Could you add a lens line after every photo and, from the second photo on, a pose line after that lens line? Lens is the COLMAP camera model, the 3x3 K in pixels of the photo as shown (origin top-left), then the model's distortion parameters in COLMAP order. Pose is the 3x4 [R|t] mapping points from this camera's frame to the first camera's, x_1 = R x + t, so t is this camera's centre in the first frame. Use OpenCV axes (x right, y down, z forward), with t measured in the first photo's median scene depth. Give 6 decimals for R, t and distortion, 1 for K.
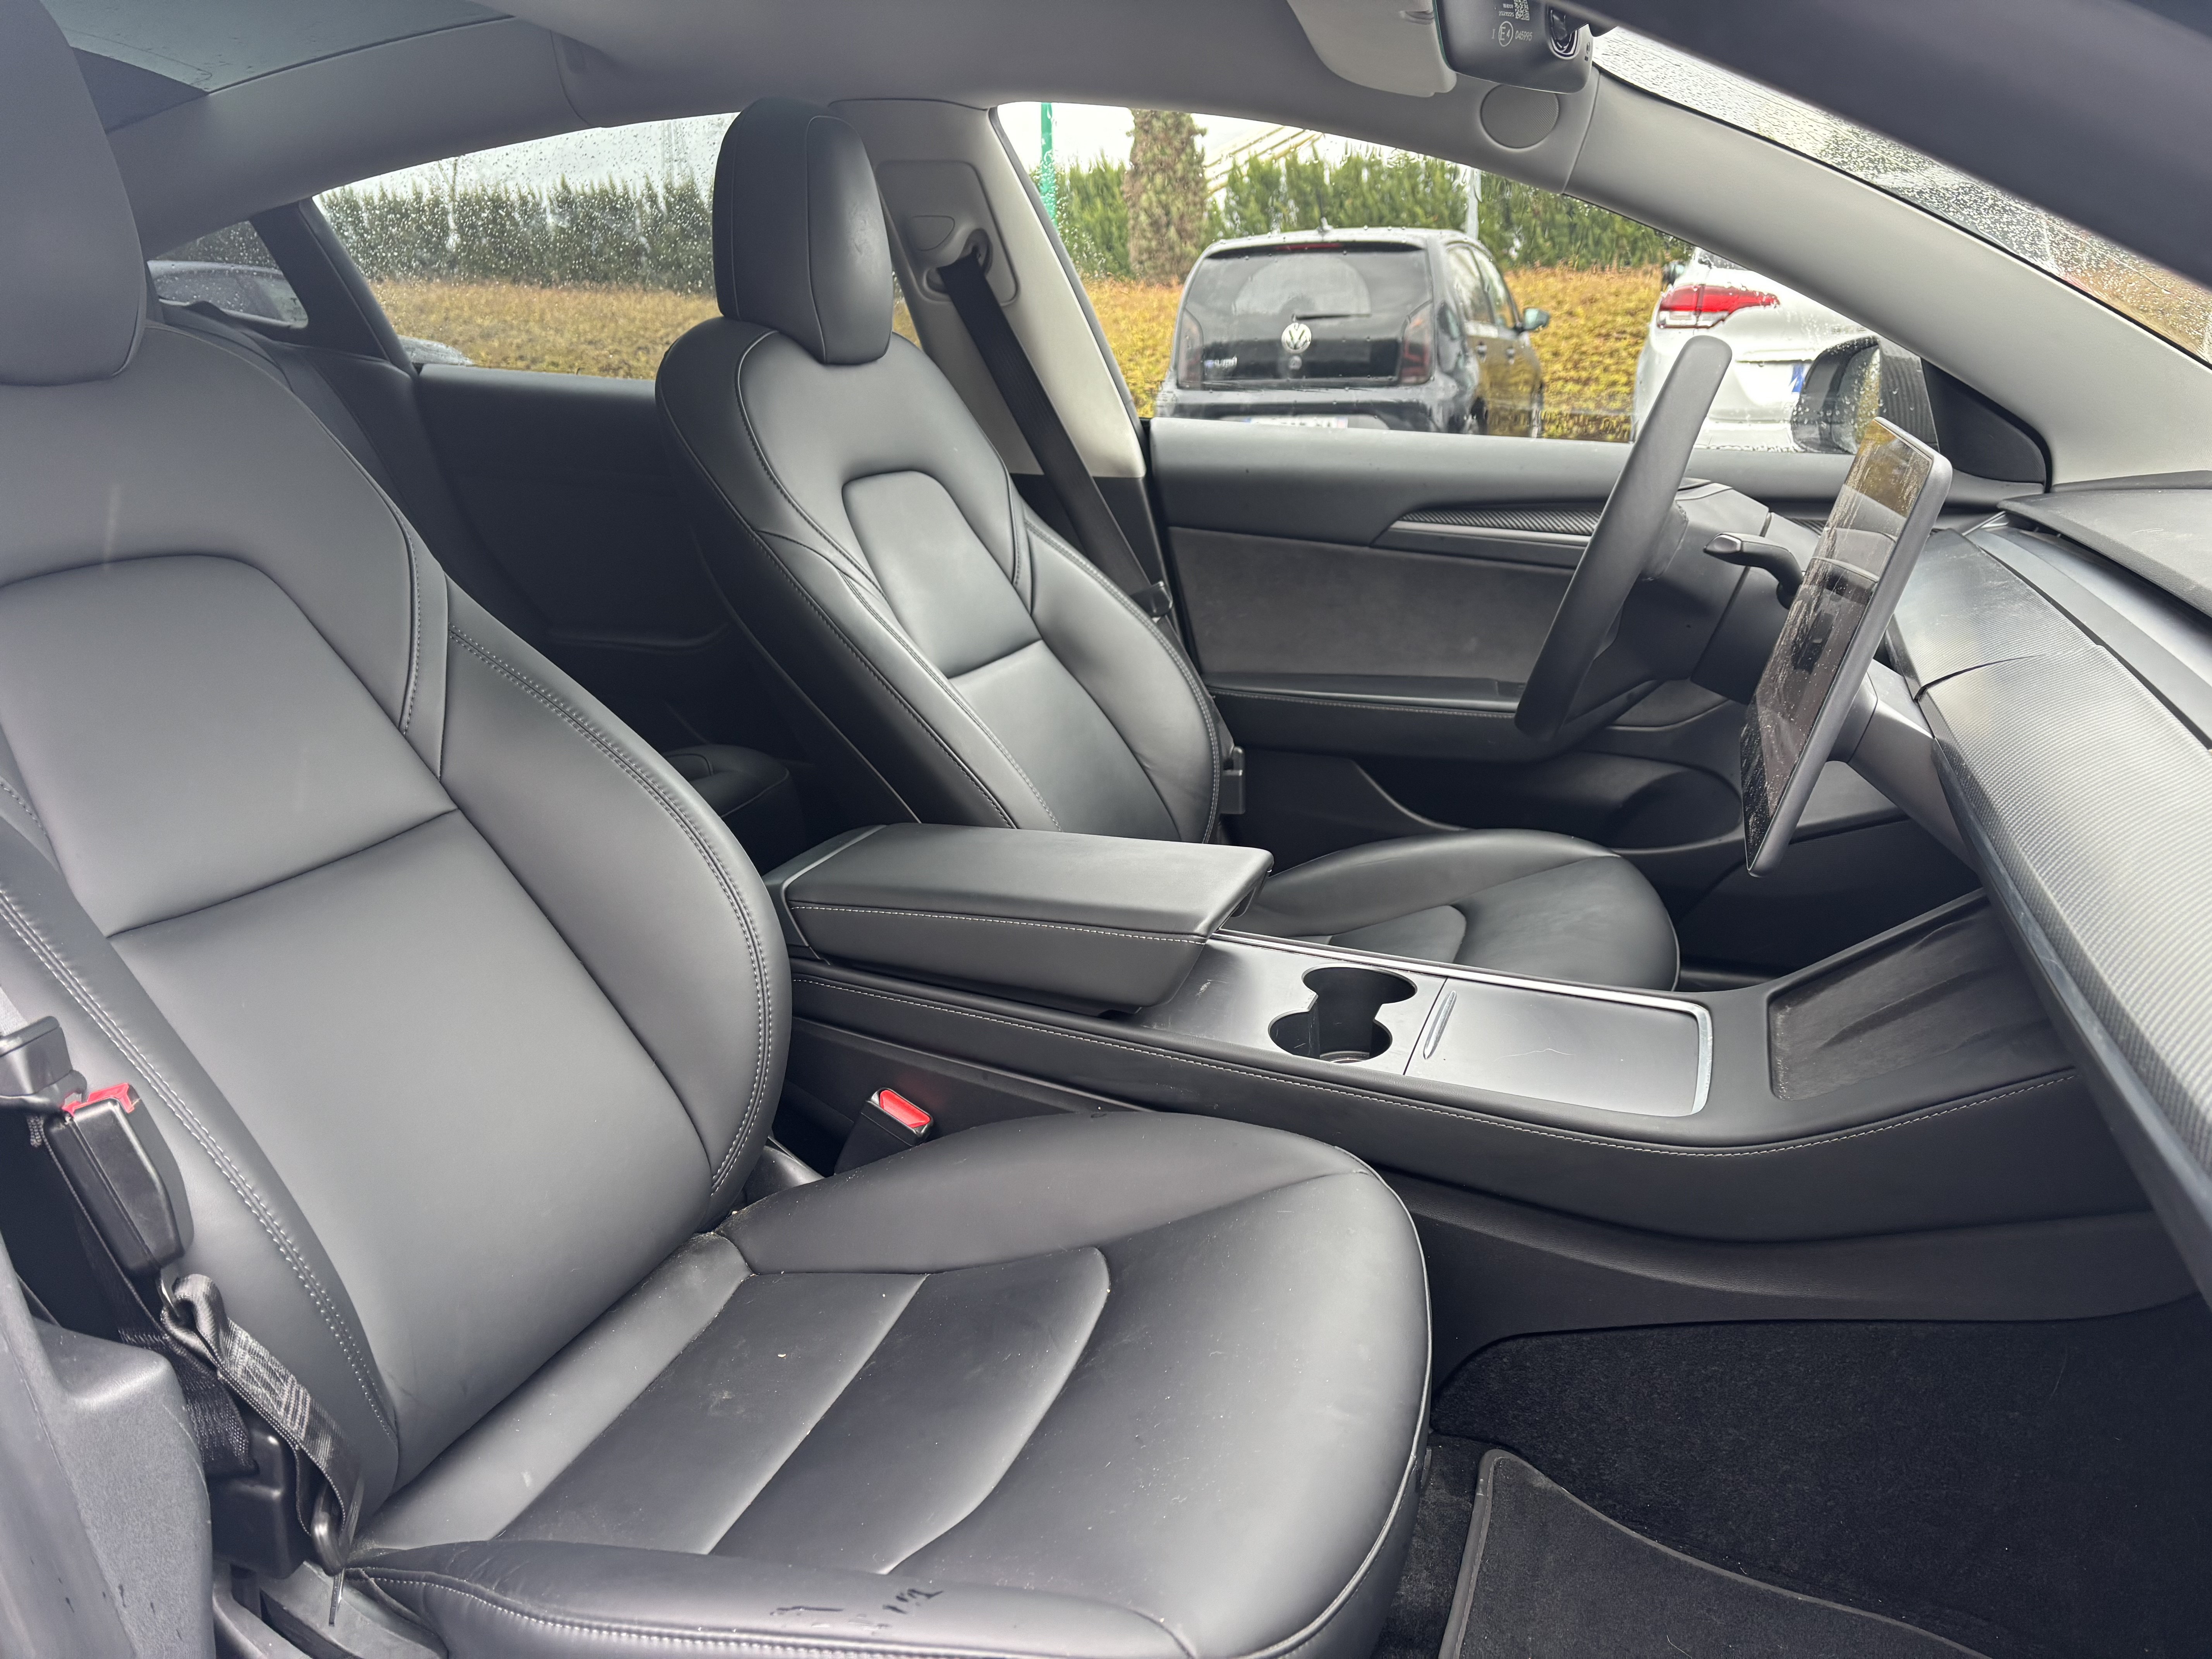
lens RADIAL K [[1677.8, 0, 1103.7], [0, 1677.8, 854.1], [0, 0, 1]] dist [0.003163, 0.001206]
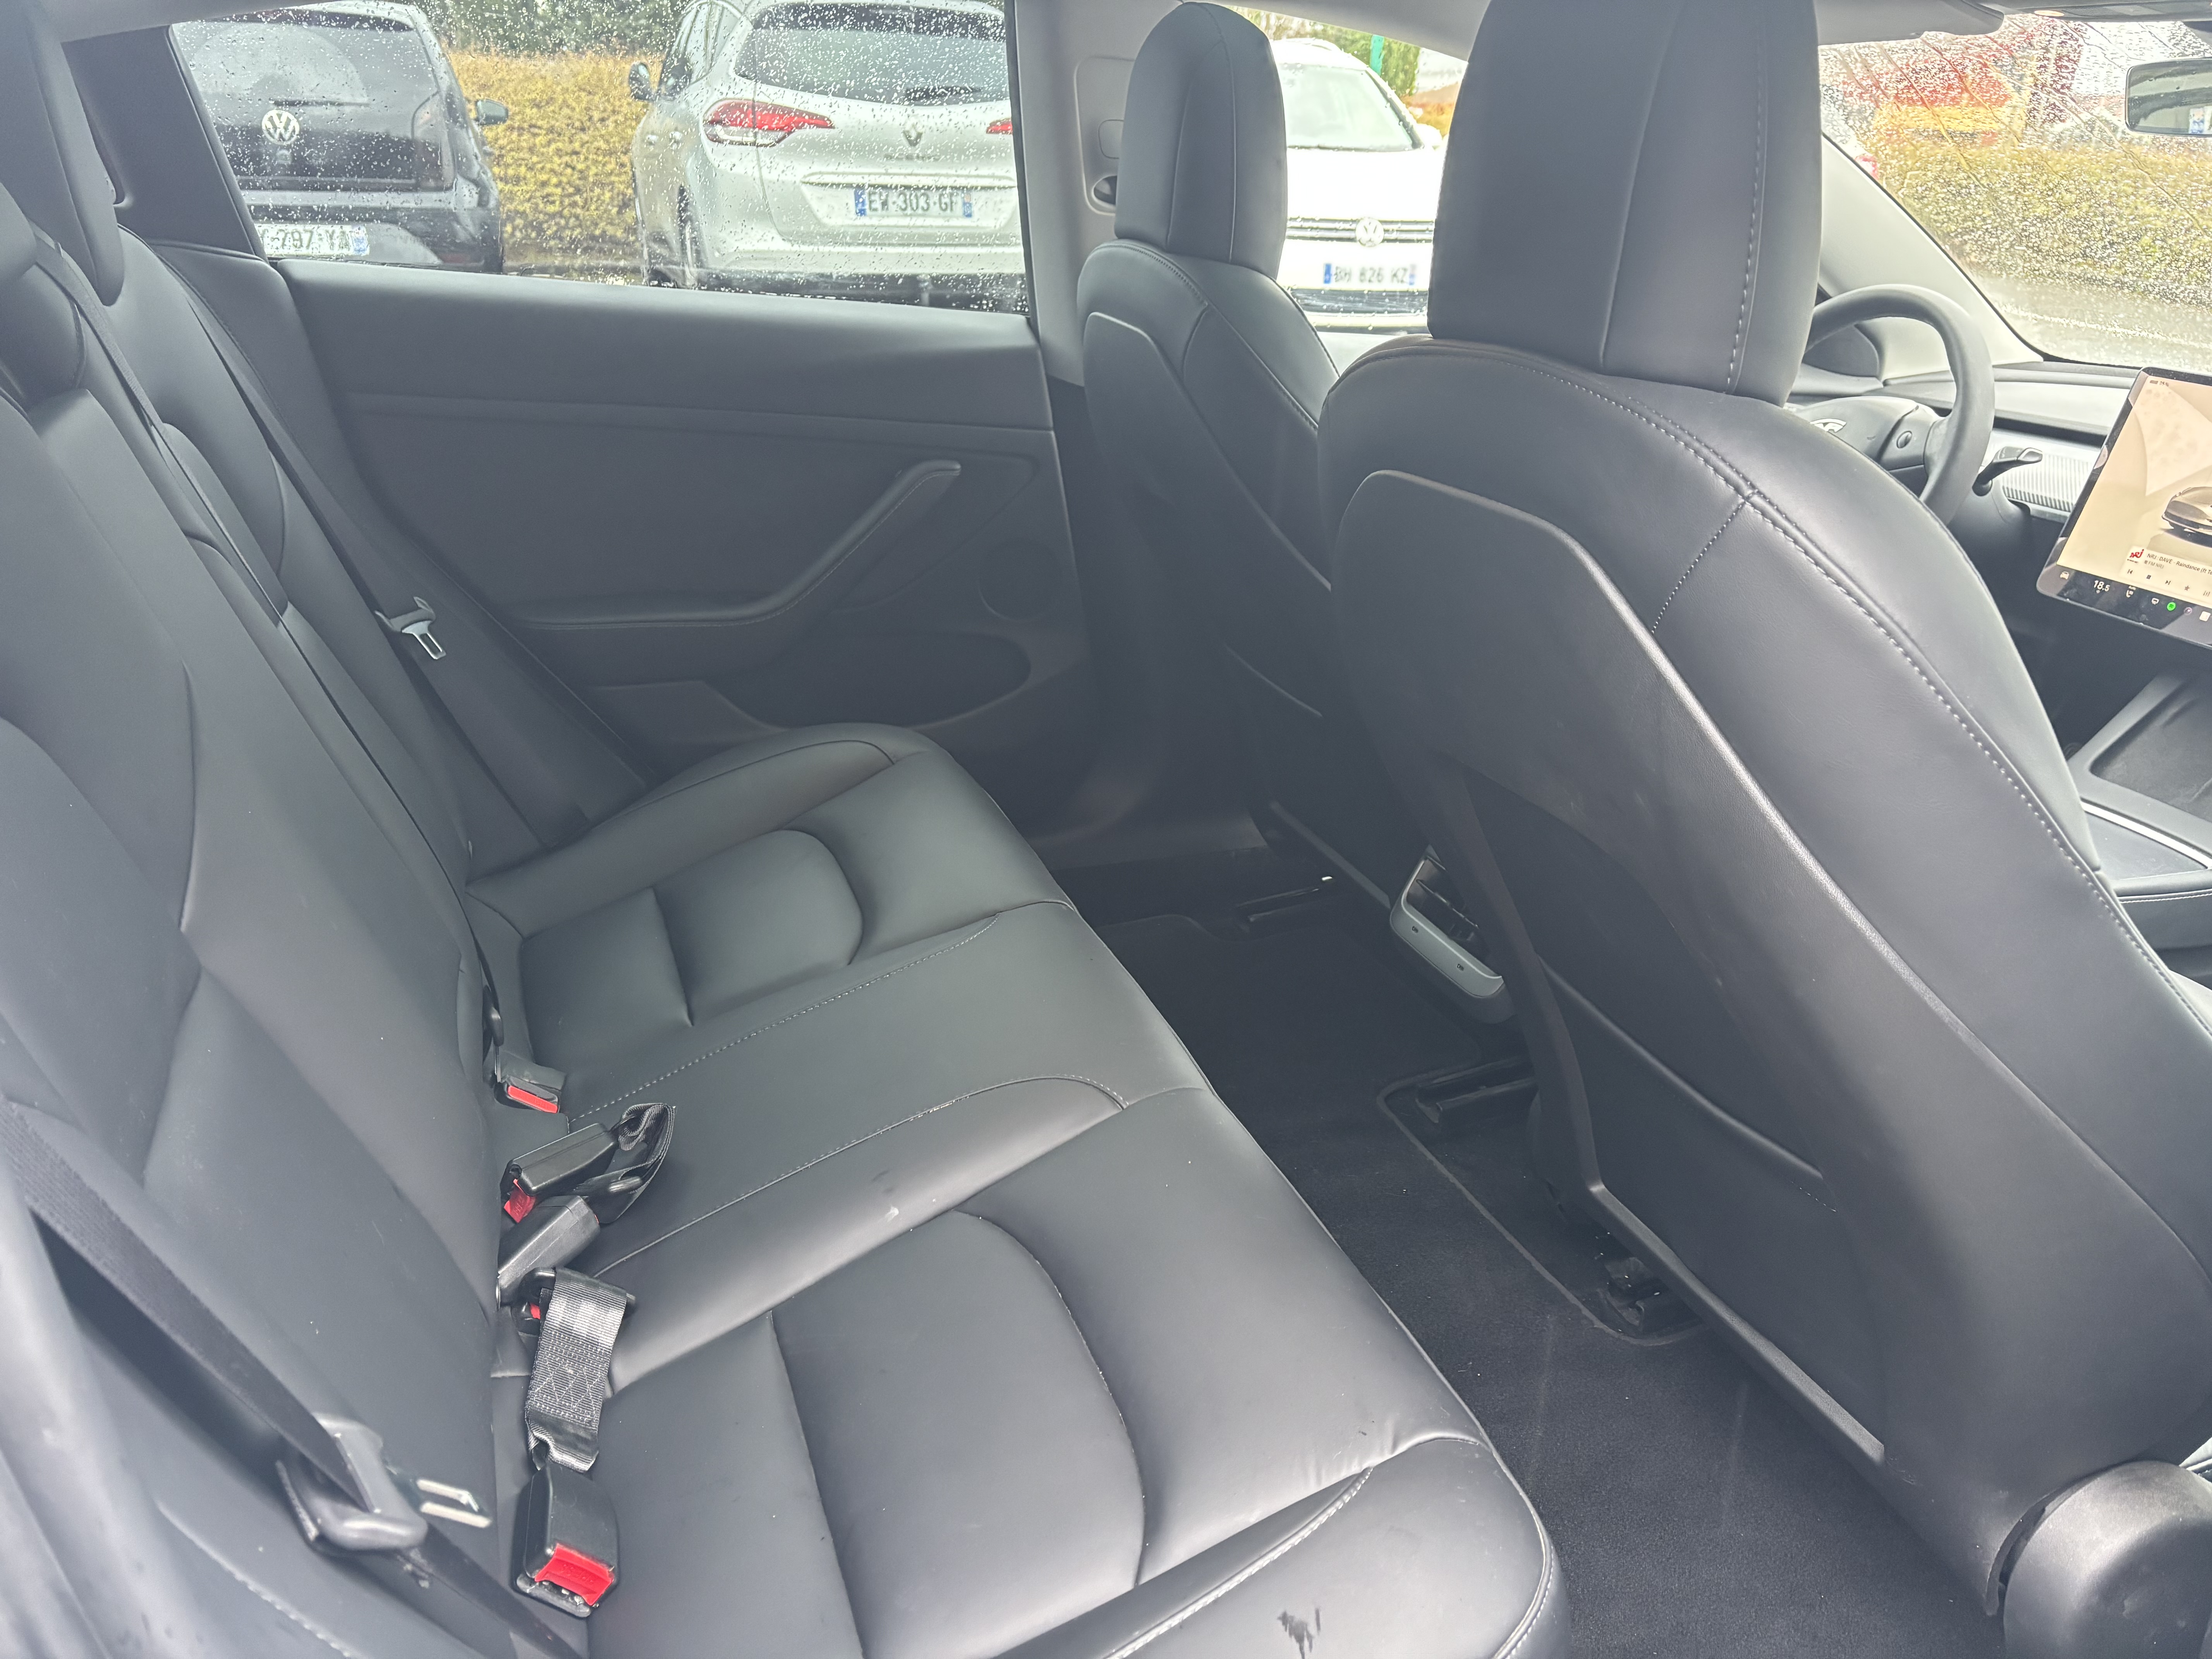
lens RADIAL K [[1682.5, 0, 1106.0], [0, 1682.5, 829.5], [0, 0, 1]] dist [0.010272, 0.051554]
pose [[0.759844, -0.207603, 0.616067, -0.745238], [0.143241, 0.977816, 0.152836, -0.137473], [-0.634129, -0.027886, 0.772724, 0.262926]]
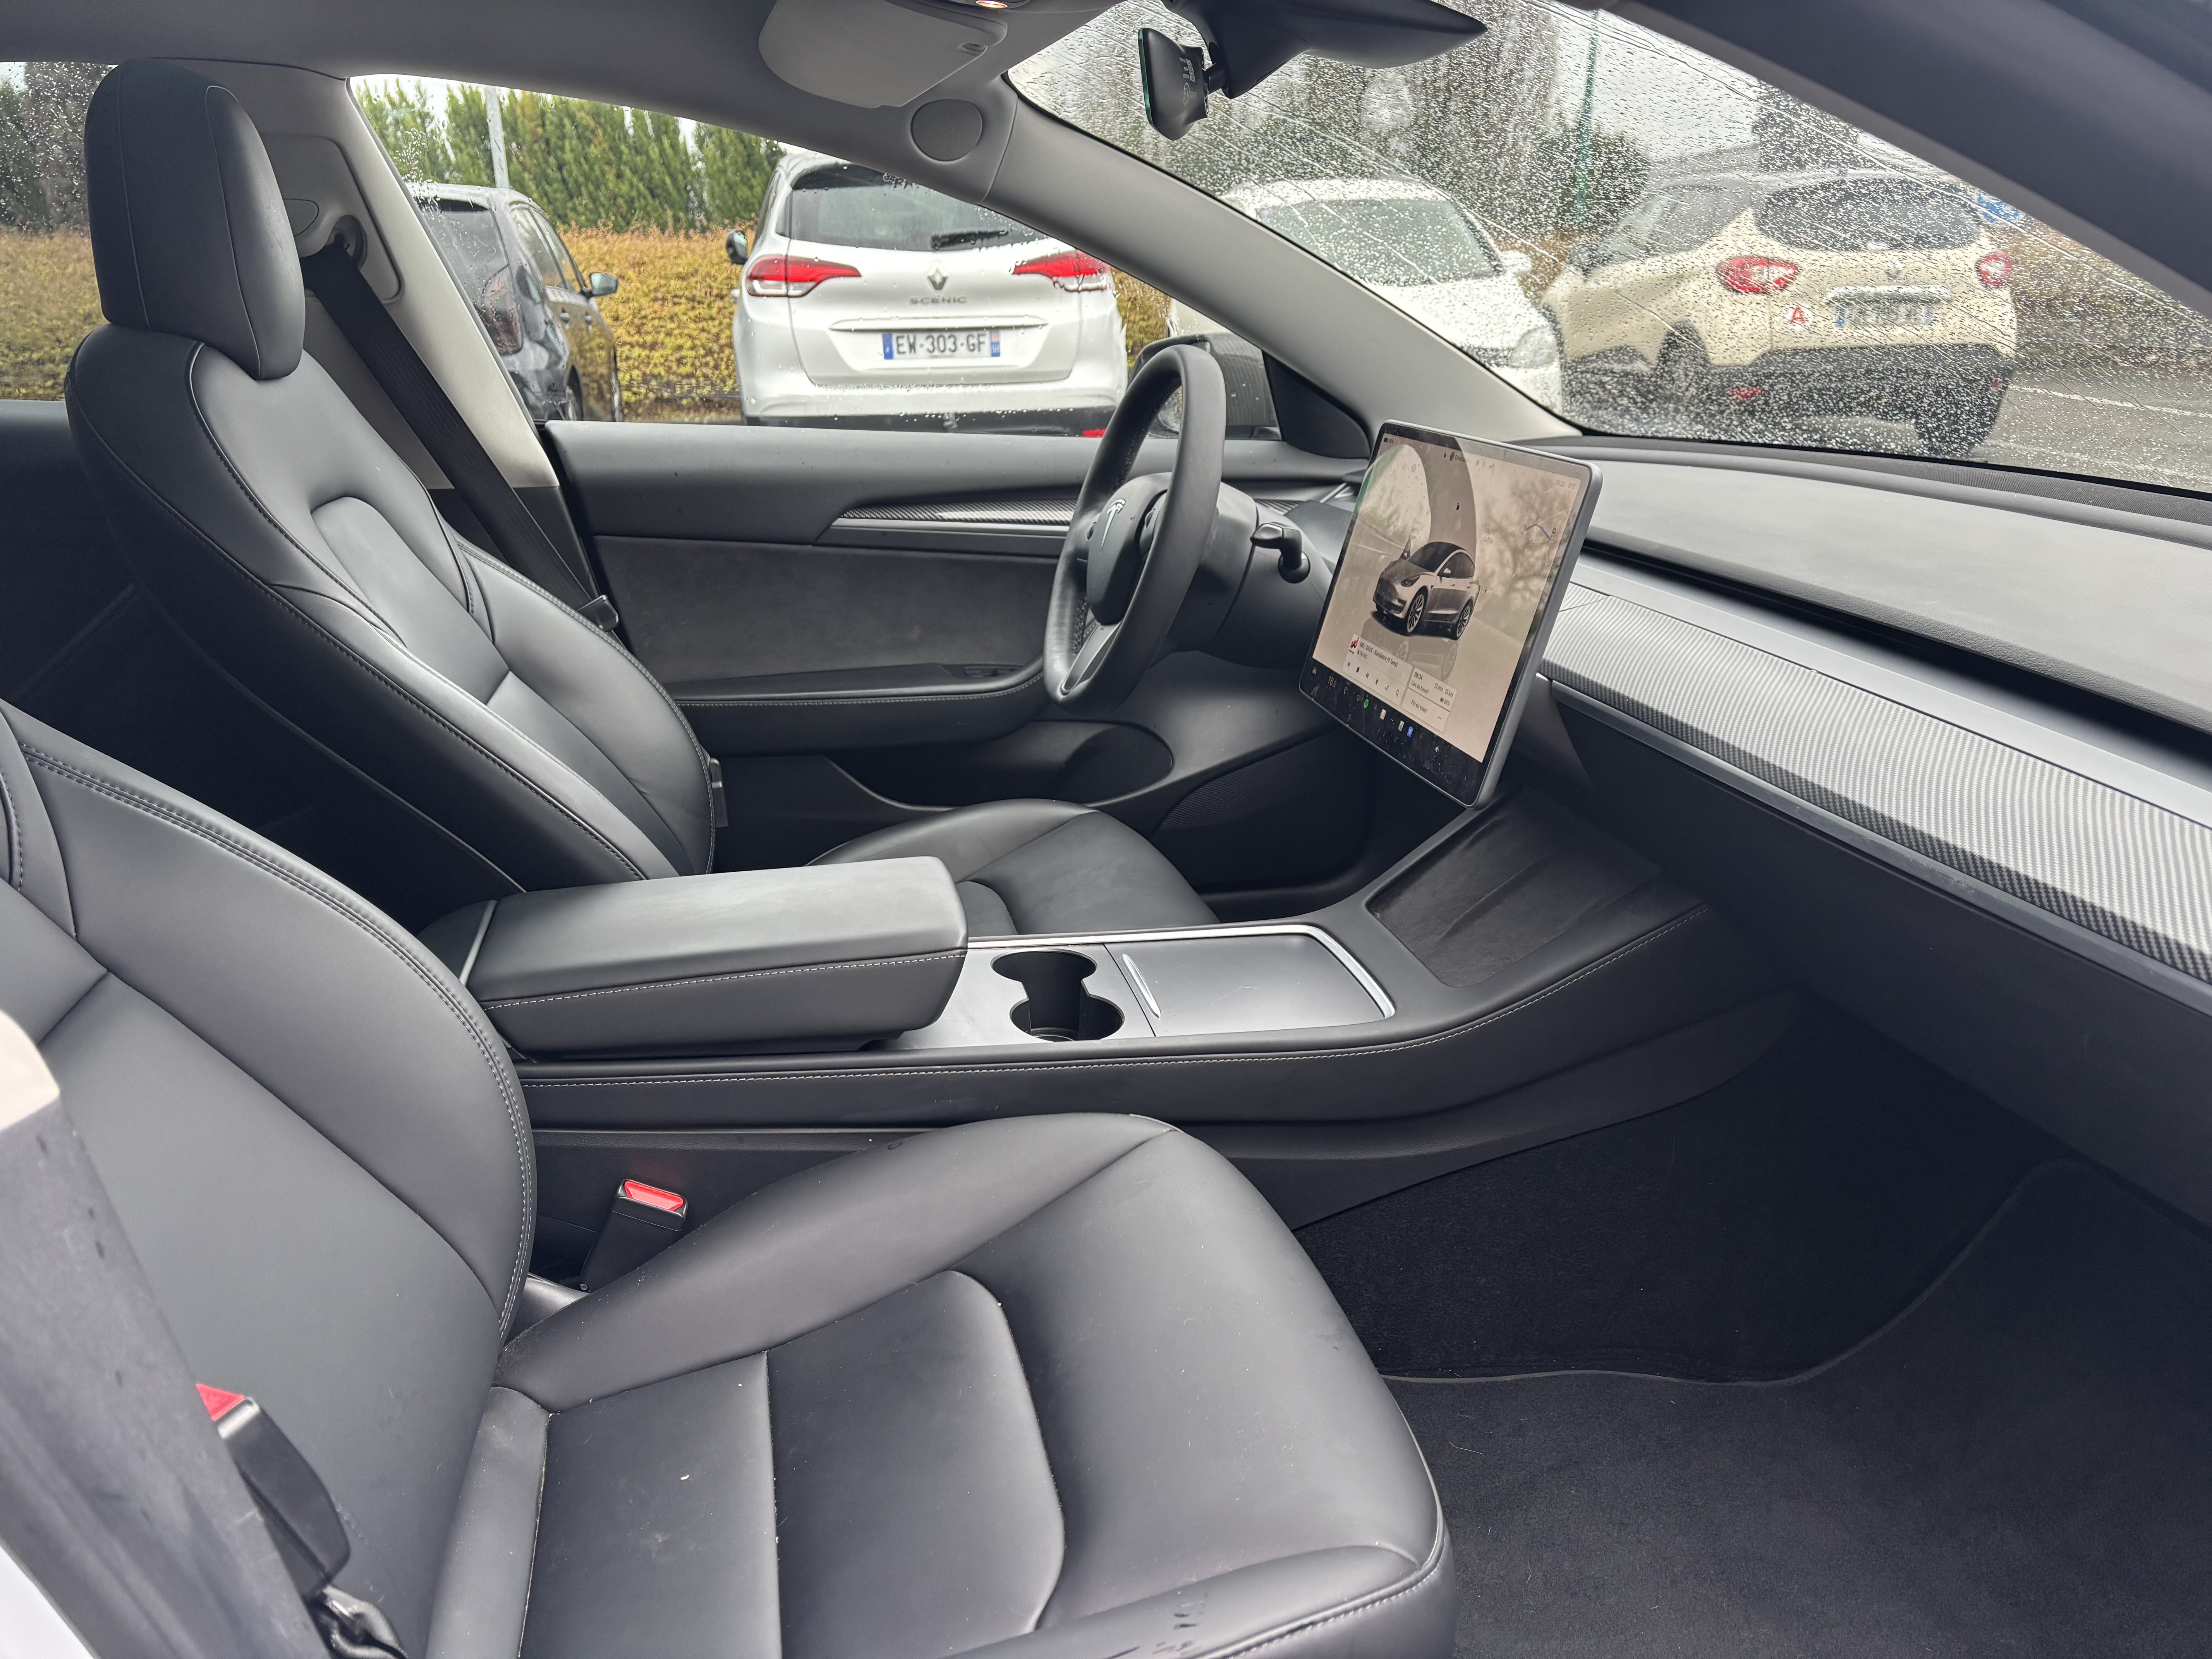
lens RADIAL K [[1682.5, 0, 1106.0], [0, 1682.5, 829.5], [0, 0, 1]] dist [0.010272, 0.051554]
pose [[0.847950, -0.155200, 0.506846, -0.230073], [0.151005, 0.987284, 0.049684, -0.037007], [-0.508112, 0.034407, 0.860603, 0.041455]]
